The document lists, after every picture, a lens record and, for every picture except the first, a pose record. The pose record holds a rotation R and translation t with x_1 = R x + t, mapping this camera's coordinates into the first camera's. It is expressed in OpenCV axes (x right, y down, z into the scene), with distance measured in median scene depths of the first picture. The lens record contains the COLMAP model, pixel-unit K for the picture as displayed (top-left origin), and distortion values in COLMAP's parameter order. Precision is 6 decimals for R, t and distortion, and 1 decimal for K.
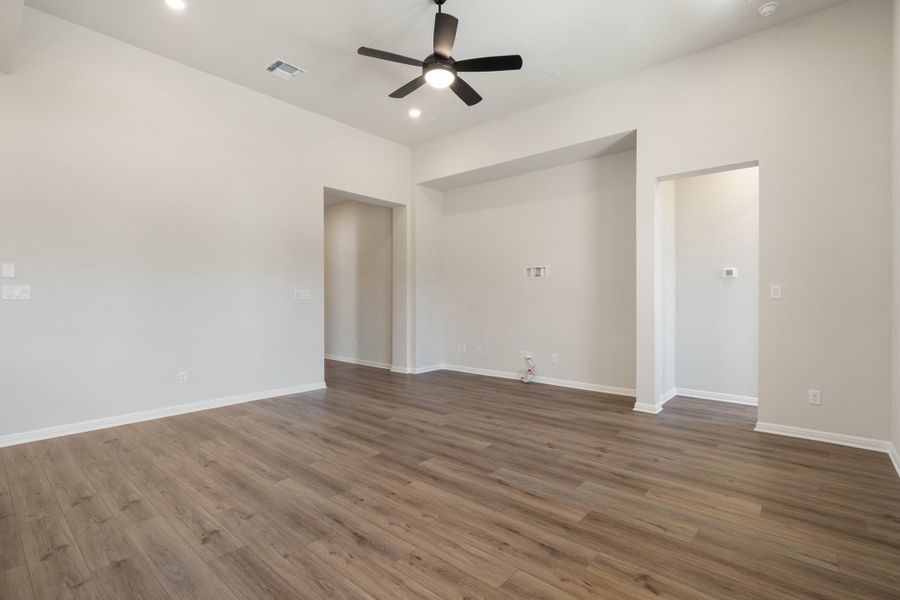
lens RADIAL K [[425.4, 0, 432.9], [0, 425.4, 295.3], [0, 0, 1]] dist [-0.002736, 0.002742]
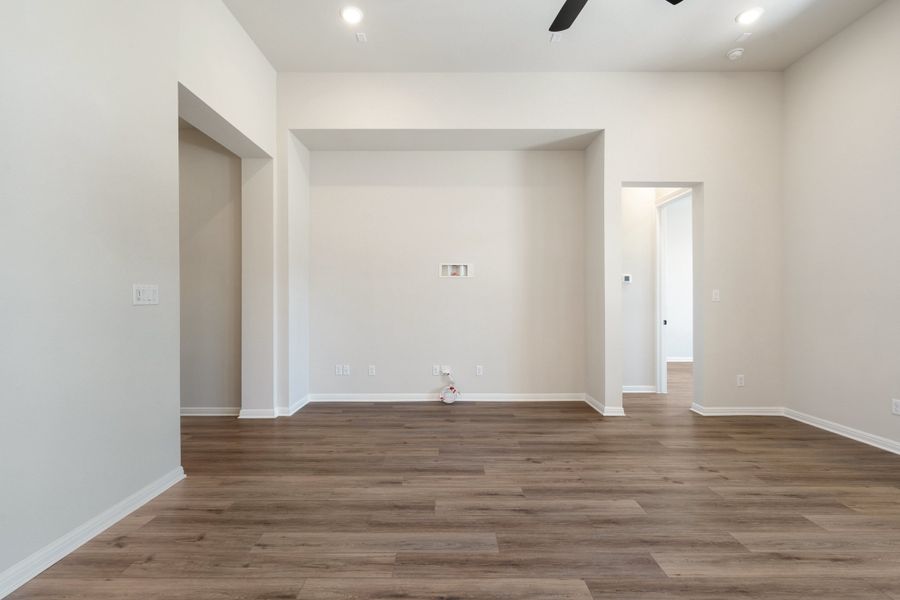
lens RADIAL K [[425.4, 0, 442.2], [0, 425.4, 301.7], [0, 0, 1]] dist [-0.002736, 0.002742]
pose [[0.741631, -0.001914, 0.670806, -0.521613], [-0.003719, 0.999969, 0.006964, 0.002270], [-0.670798, -0.007659, 0.741600, 0.592354]]
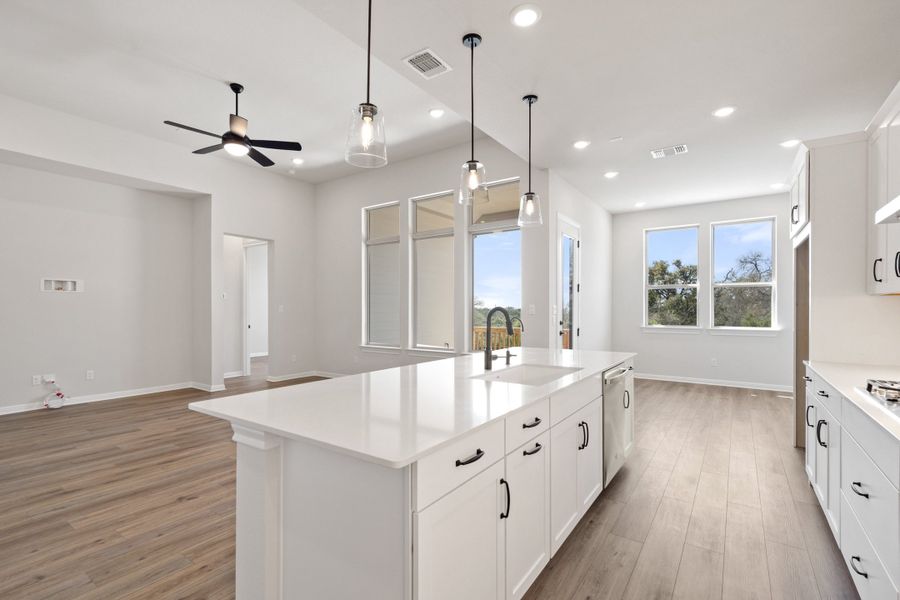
lens RADIAL K [[425.4, 0, 460.8], [0, 425.4, 306.5], [0, 0, 1]] dist [-0.002736, 0.002742]
pose [[-0.141130, 0.004890, 0.989979, -1.186294], [-0.005440, 0.999969, -0.005715, -0.013410], [-0.989976, -0.006192, -0.141099, 0.425045]]
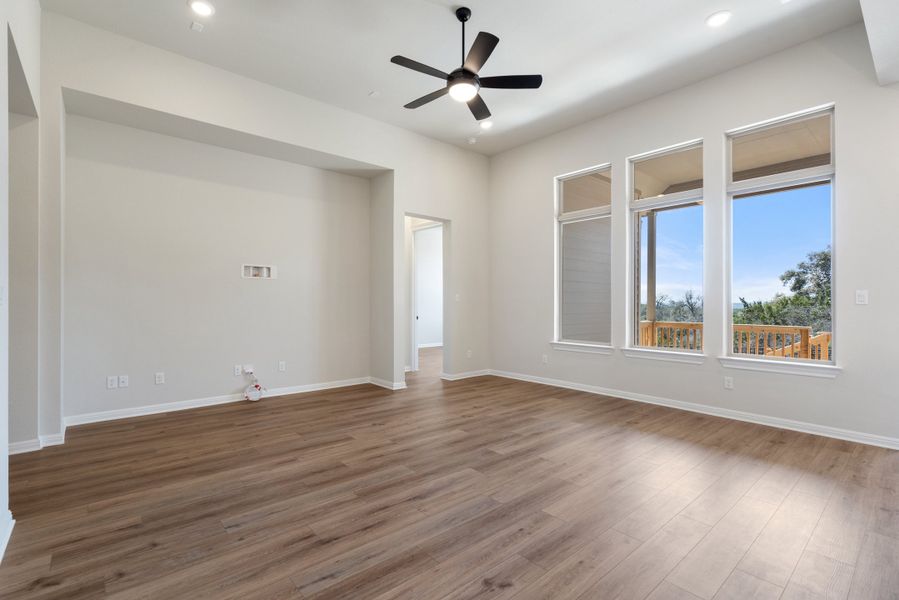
lens RADIAL K [[424.9, 0, 450.7], [0, 424.9, 299.2], [0, 0, 1]] dist [-0.002736, 0.002742]
pose [[0.109807, 0.006228, 0.993933, -0.872501], [-0.009957, 0.999937, -0.005165, 0.004154], [-0.993903, -0.009329, 0.109862, 0.781309]]
